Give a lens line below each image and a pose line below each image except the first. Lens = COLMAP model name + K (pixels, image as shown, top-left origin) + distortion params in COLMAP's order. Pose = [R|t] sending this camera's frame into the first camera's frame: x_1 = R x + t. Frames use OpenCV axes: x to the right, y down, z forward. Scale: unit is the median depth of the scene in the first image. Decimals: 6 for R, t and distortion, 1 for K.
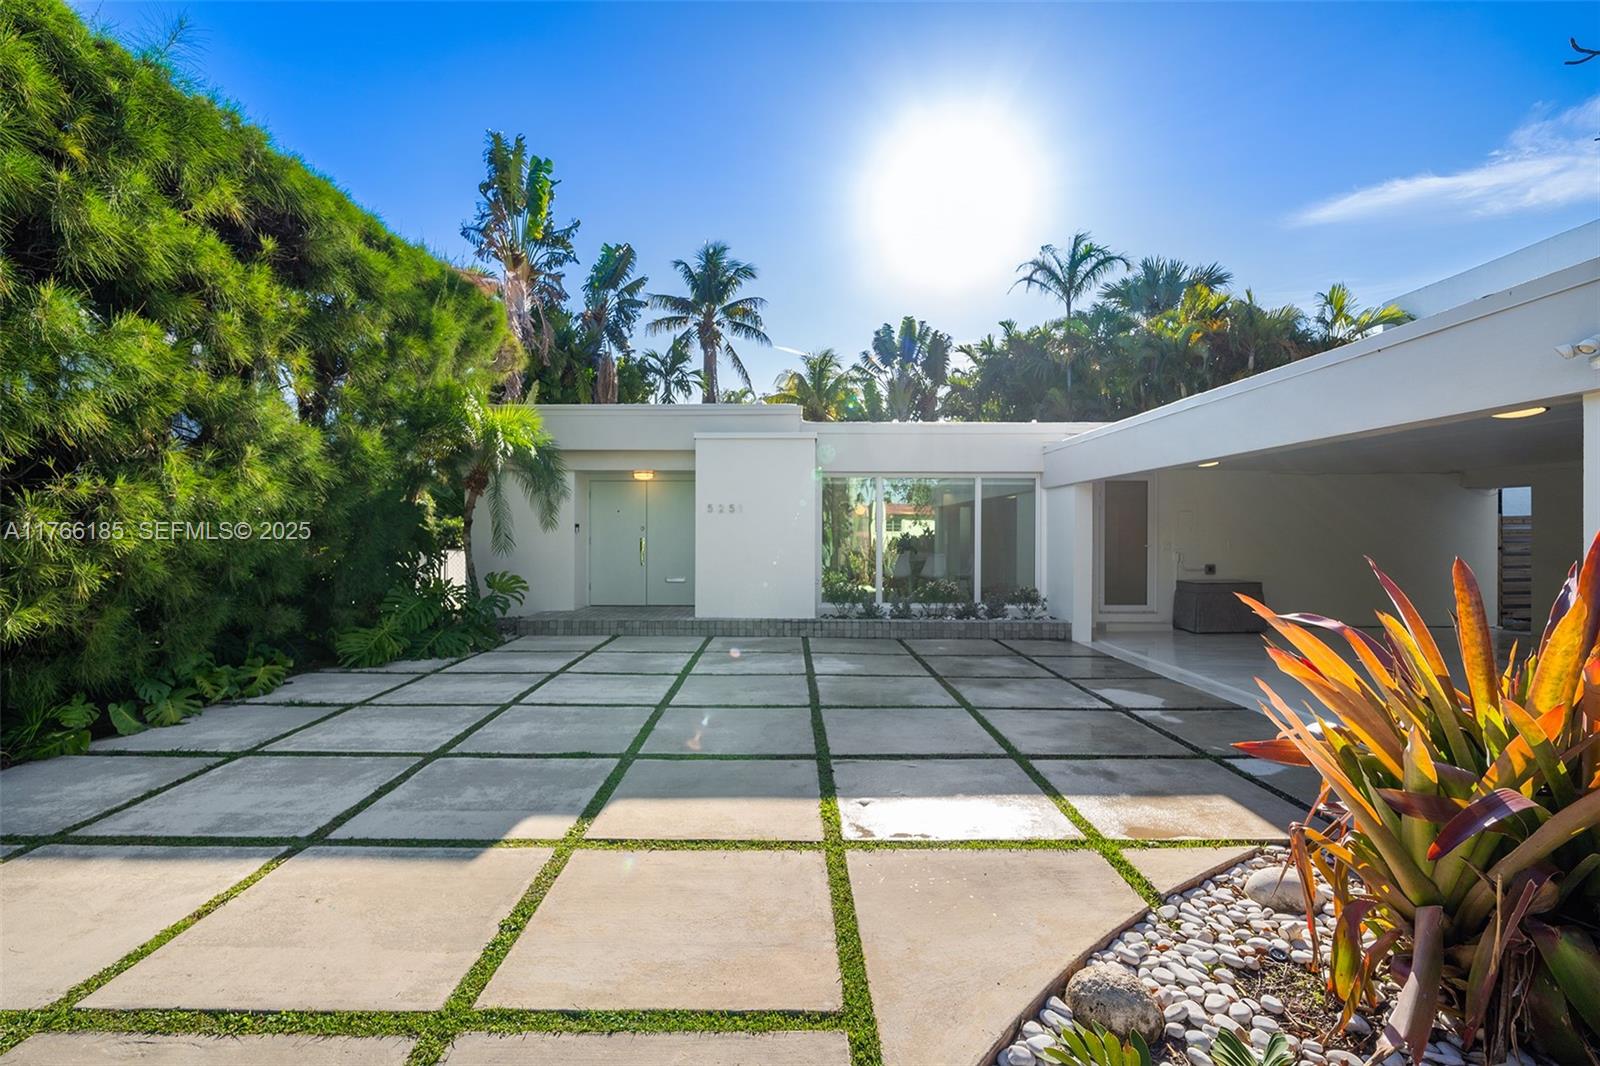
lens RADIAL K [[680.2, 0, 793.6], [0, 680.2, 532.5], [0, 0, 1]] dist [-0.000078, -0.000508]
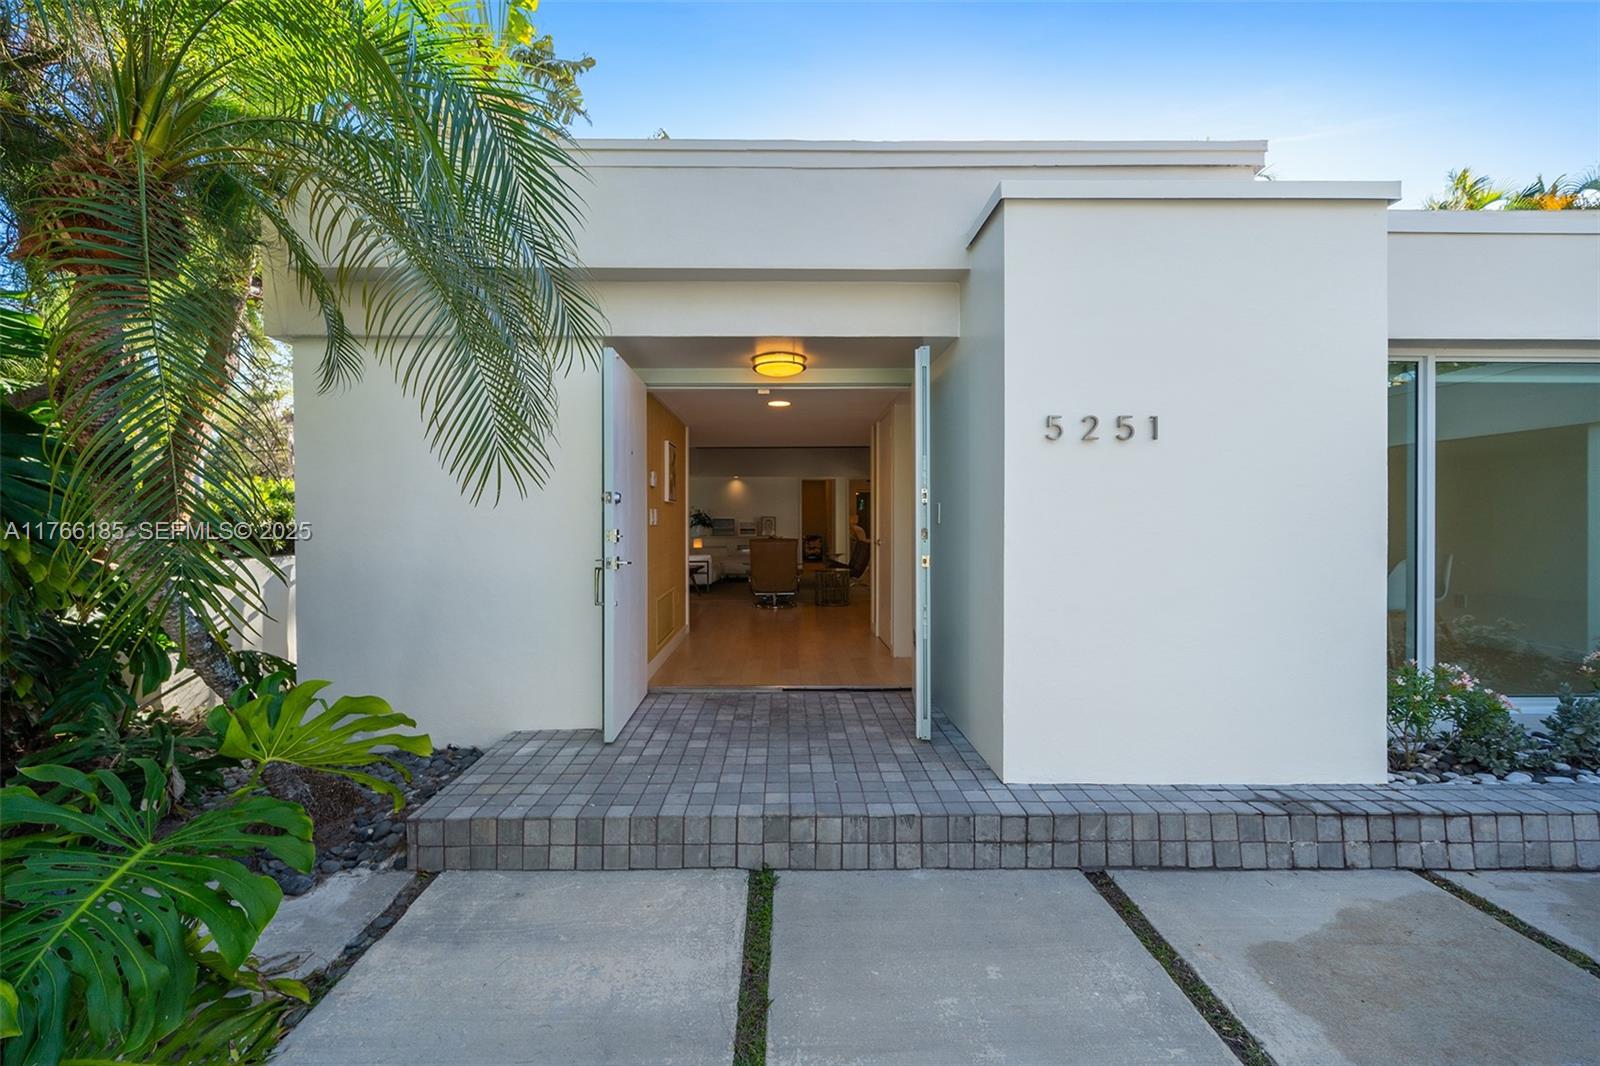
lens RADIAL K [[638.9, 0, 797.2], [0, 638.9, 513.8], [0, 0, 1]] dist [0.001221, 0.000648]
pose [[0.999811, -0.001963, 0.019322, -0.234711], [0.001895, 0.999992, 0.003553, 0.001830], [-0.019329, -0.003515, 0.999807, 0.688223]]
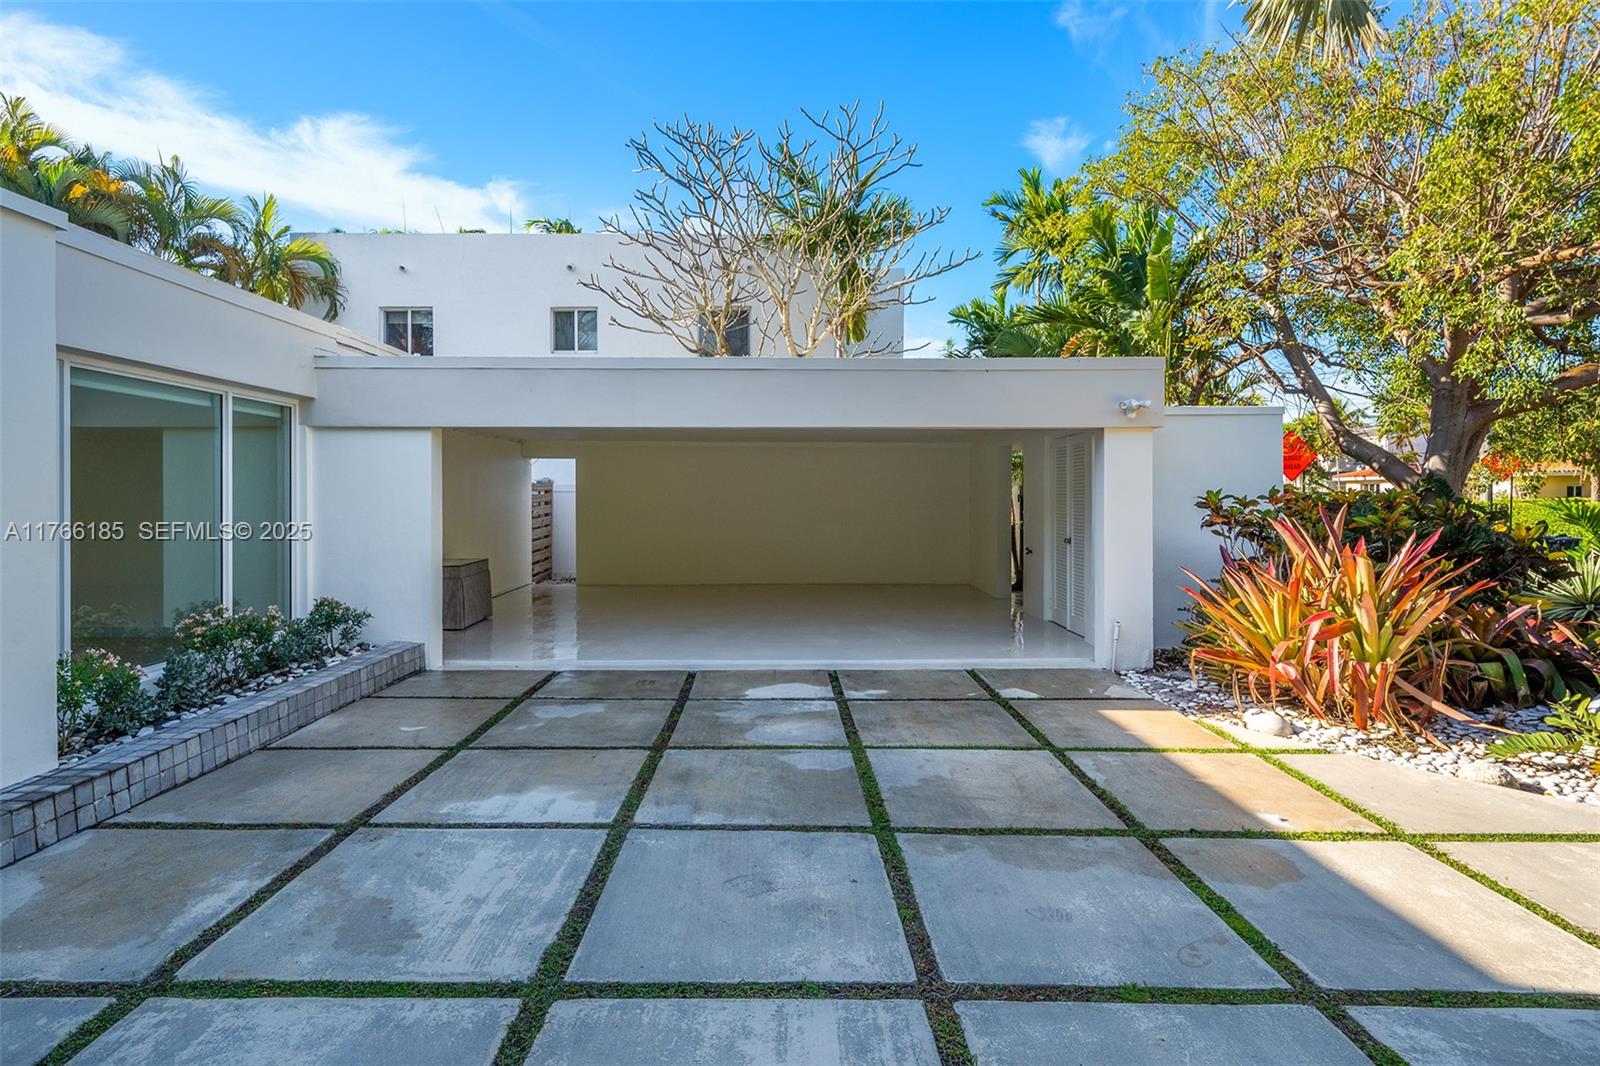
lens RADIAL K [[845.9, 0, 786.1], [0, 845.9, 533.7], [0, 0, 1]] dist [-0.001761, -0.000987]
pose [[-0.010383, -0.045516, 0.998910, -0.374891], [-0.008885, 0.998928, 0.045424, -0.010782], [-0.999907, -0.008404, -0.010777, 0.620777]]
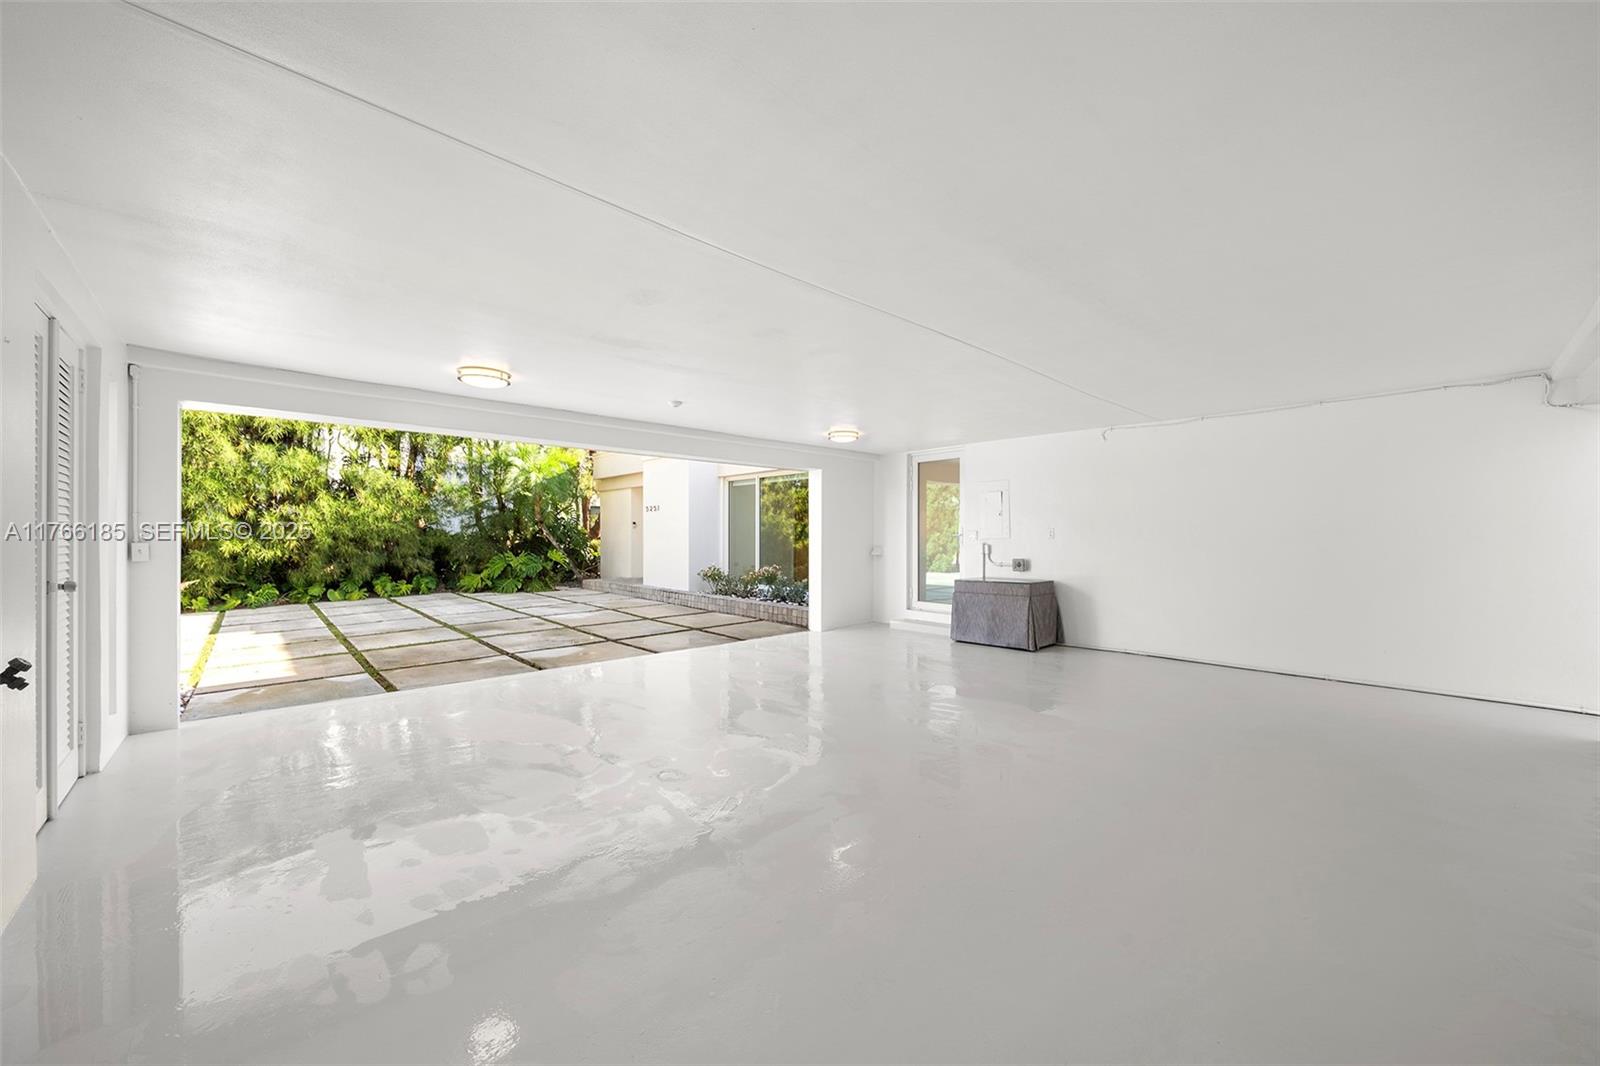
lens RADIAL K [[584.7, 0, 797.0], [0, 584.7, 536.1], [0, 0, 1]] dist [-0.000151, -0.000014]
pose [[0.697499, 0.002610, -0.716581, 0.964625], [-0.004007, 0.999992, -0.000258, 0.017026], [0.716575, 0.003051, 0.697504, 0.340885]]
